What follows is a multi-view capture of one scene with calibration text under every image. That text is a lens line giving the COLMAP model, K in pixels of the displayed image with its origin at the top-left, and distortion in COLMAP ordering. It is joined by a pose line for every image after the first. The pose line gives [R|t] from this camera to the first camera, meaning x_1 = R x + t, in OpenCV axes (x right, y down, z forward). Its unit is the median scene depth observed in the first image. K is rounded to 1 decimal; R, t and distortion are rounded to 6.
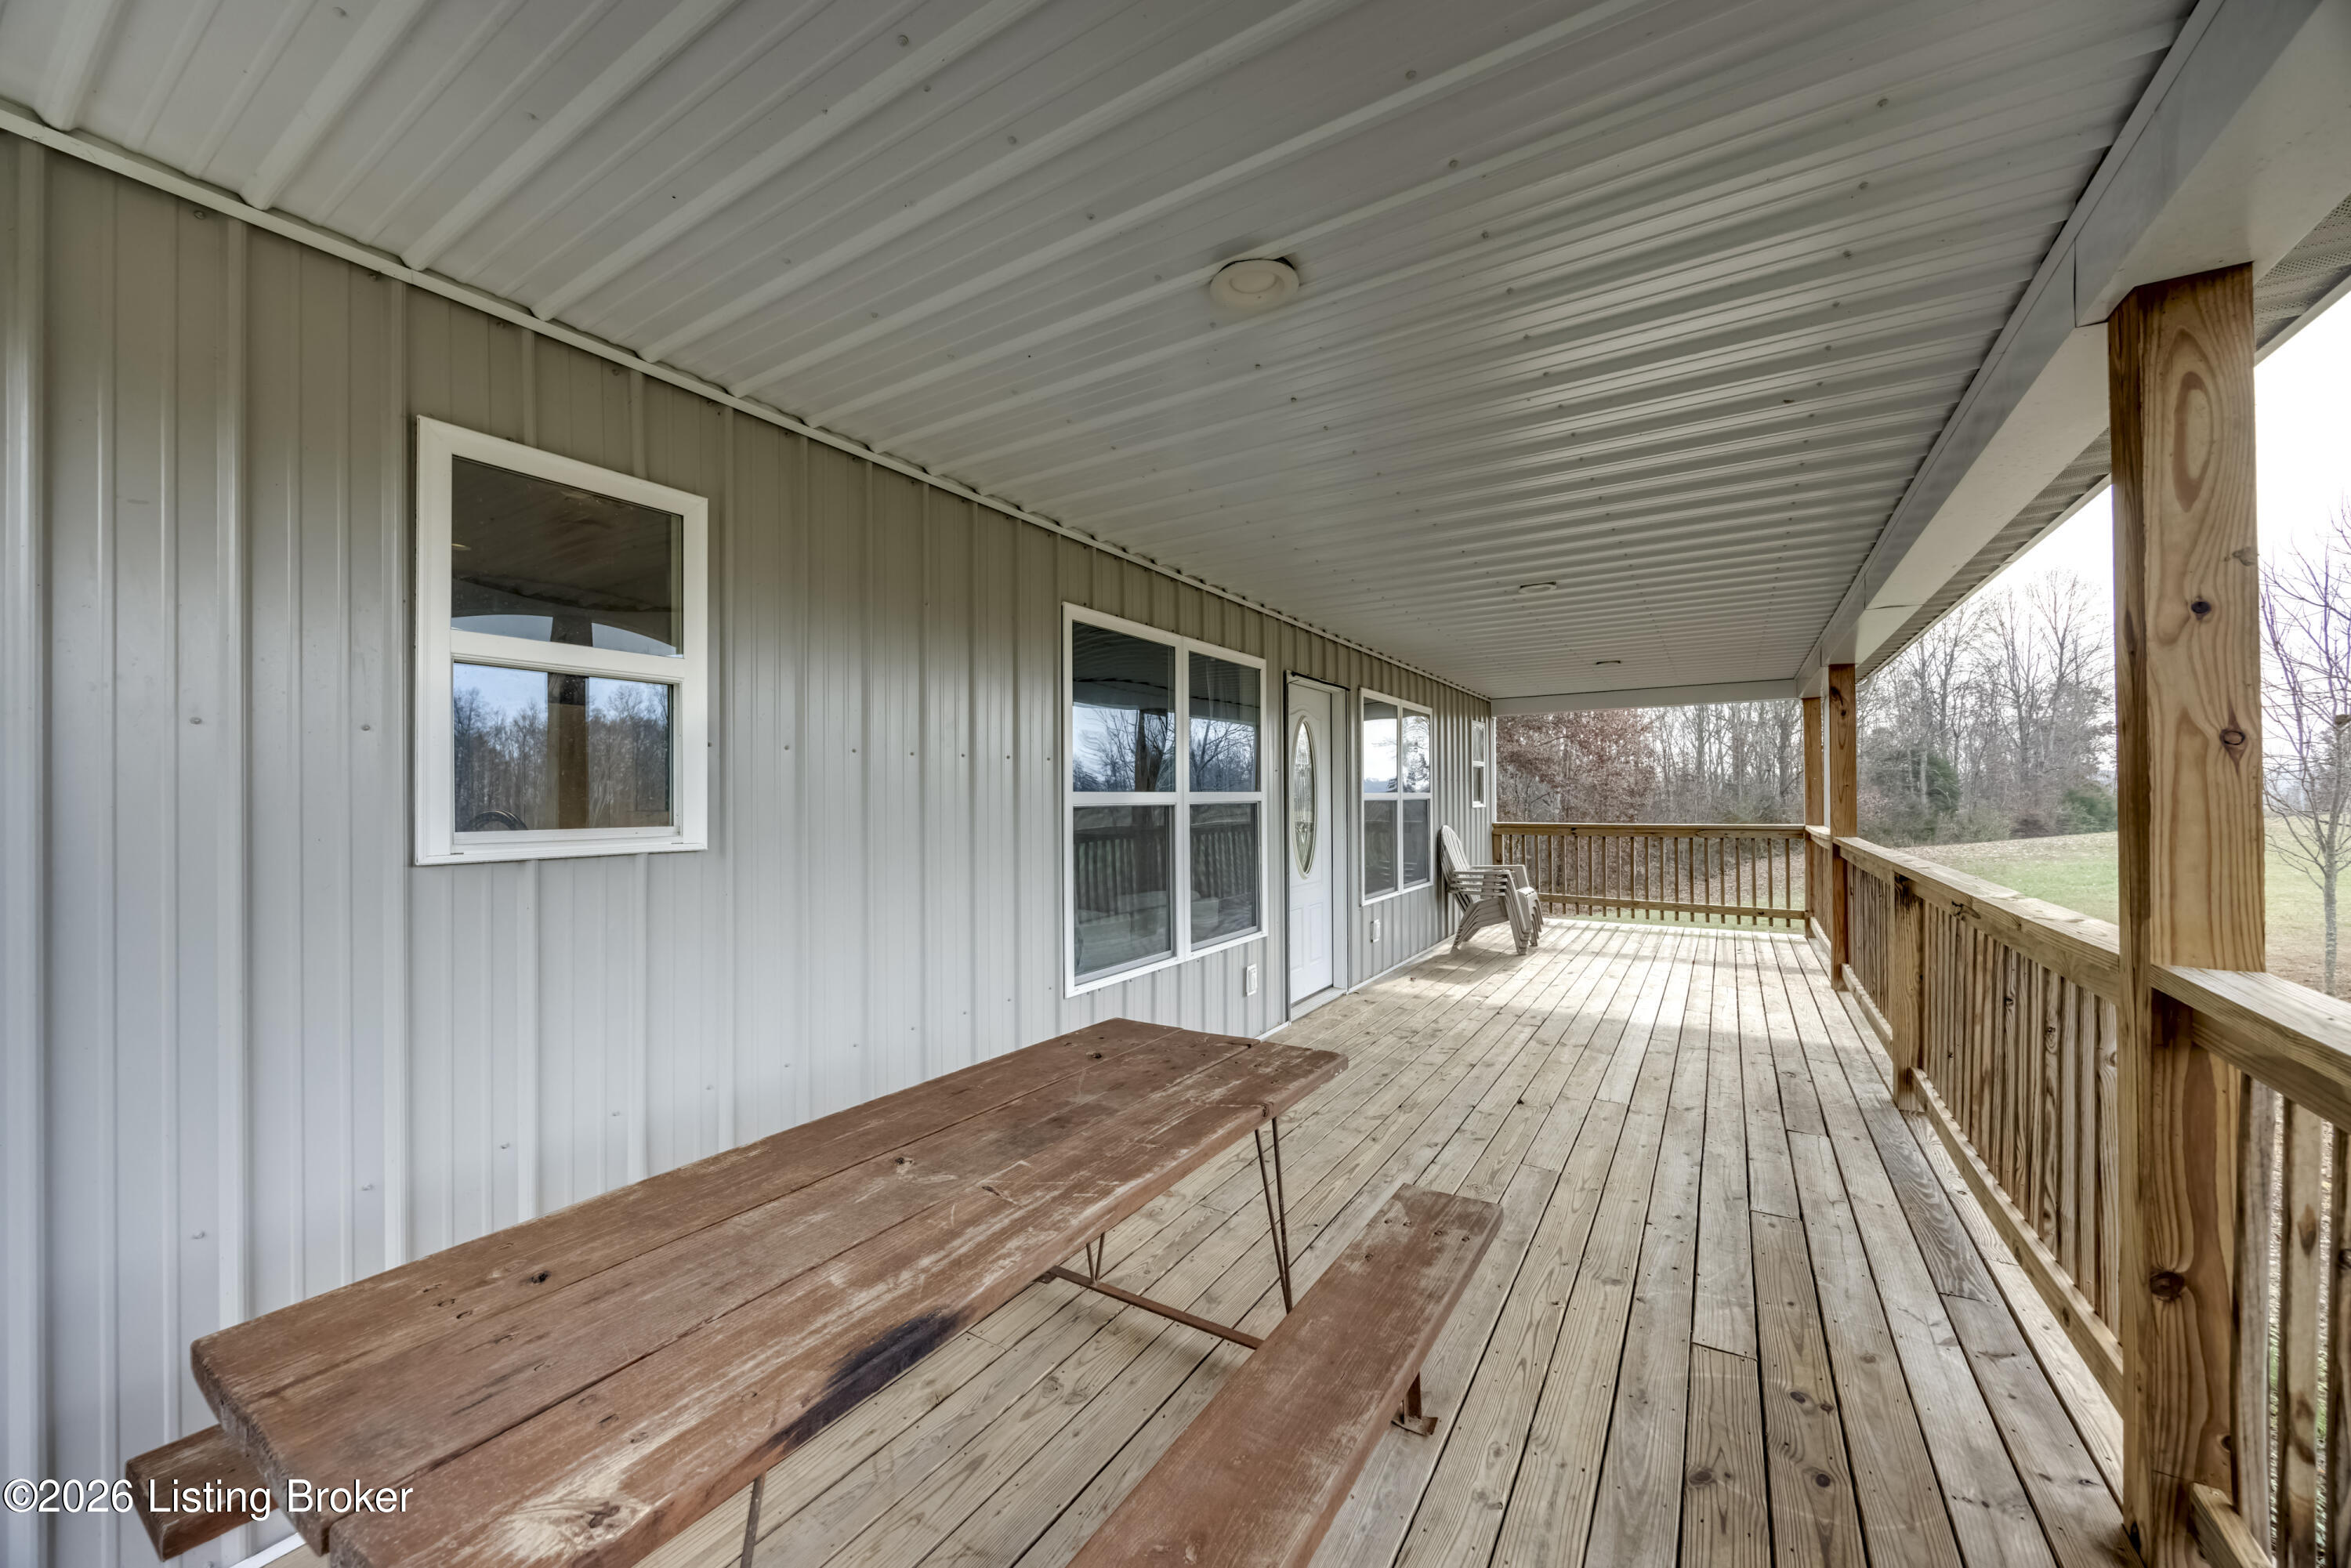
lens RADIAL K [[896.9, 0, 1170.7], [0, 896.9, 800.4], [0, 0, 1]] dist [0.010073, 0.000166]
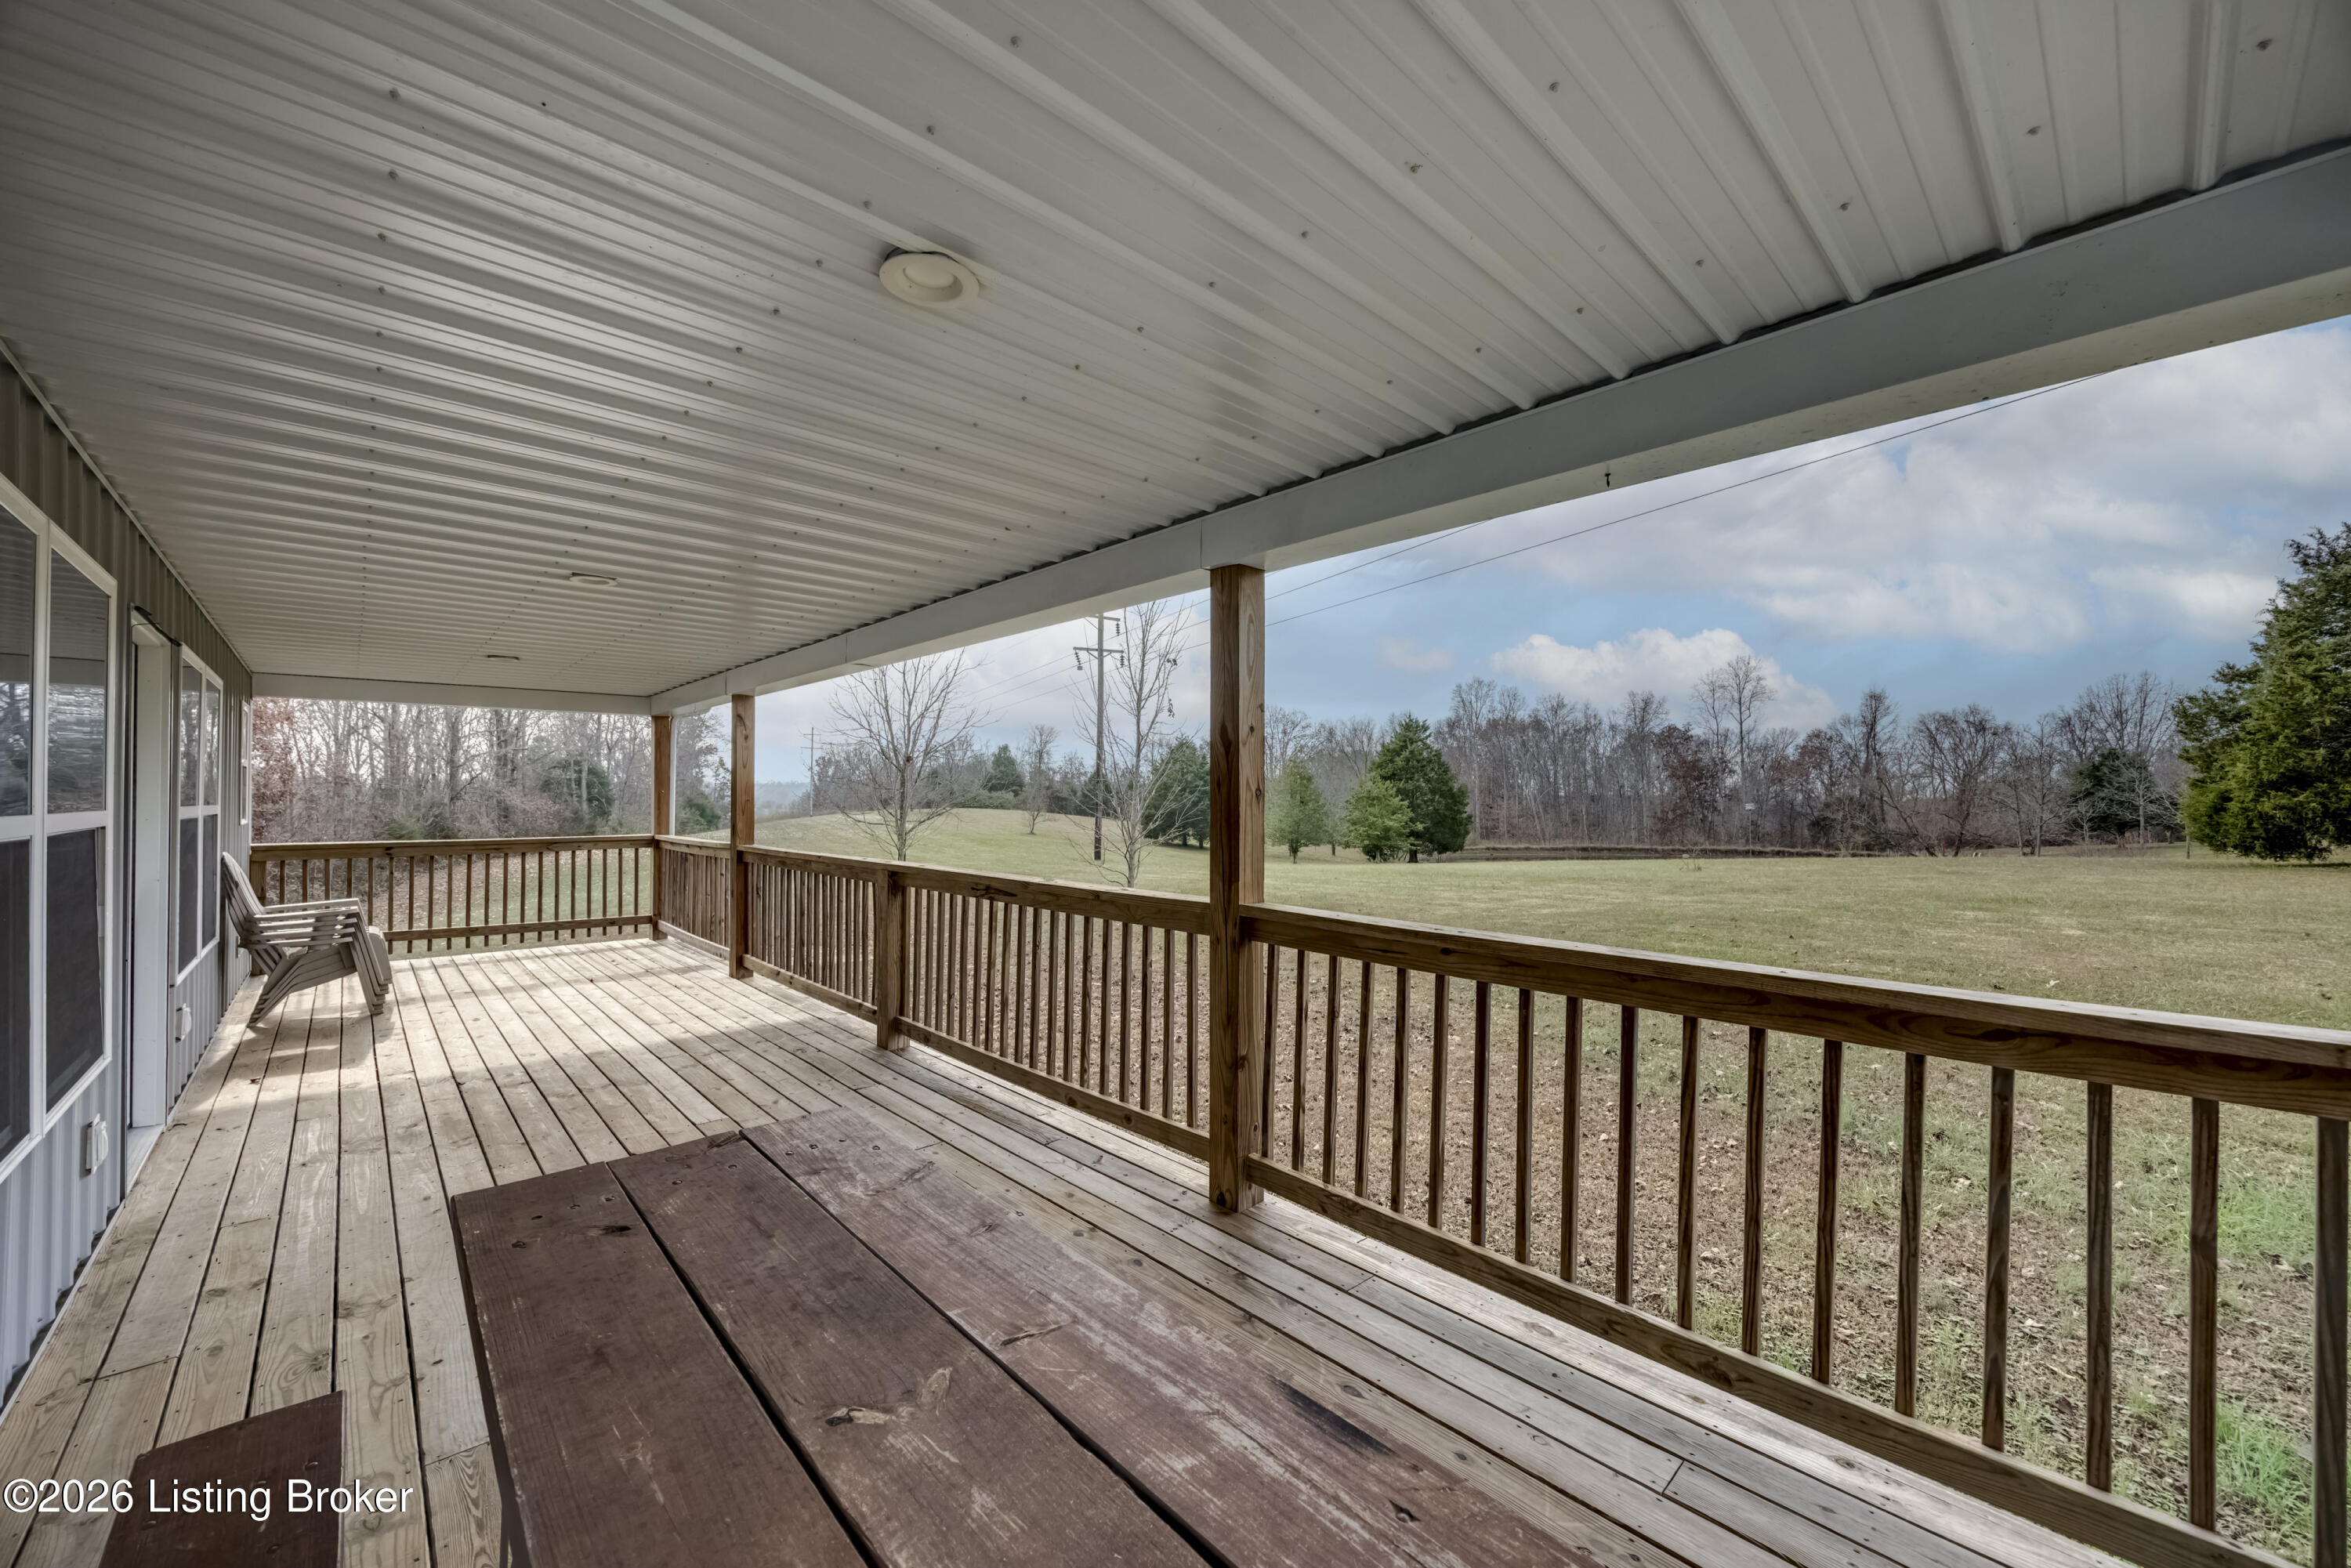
lens RADIAL K [[896.9, 0, 1188.2], [0, 896.9, 793.0], [0, 0, 1]] dist [0.010073, 0.000166]
pose [[0.256514, 0.012843, 0.966455, -0.193458], [0.000520, 0.999910, -0.013425, -0.008204], [-0.966540, 0.003946, 0.256484, 0.133179]]
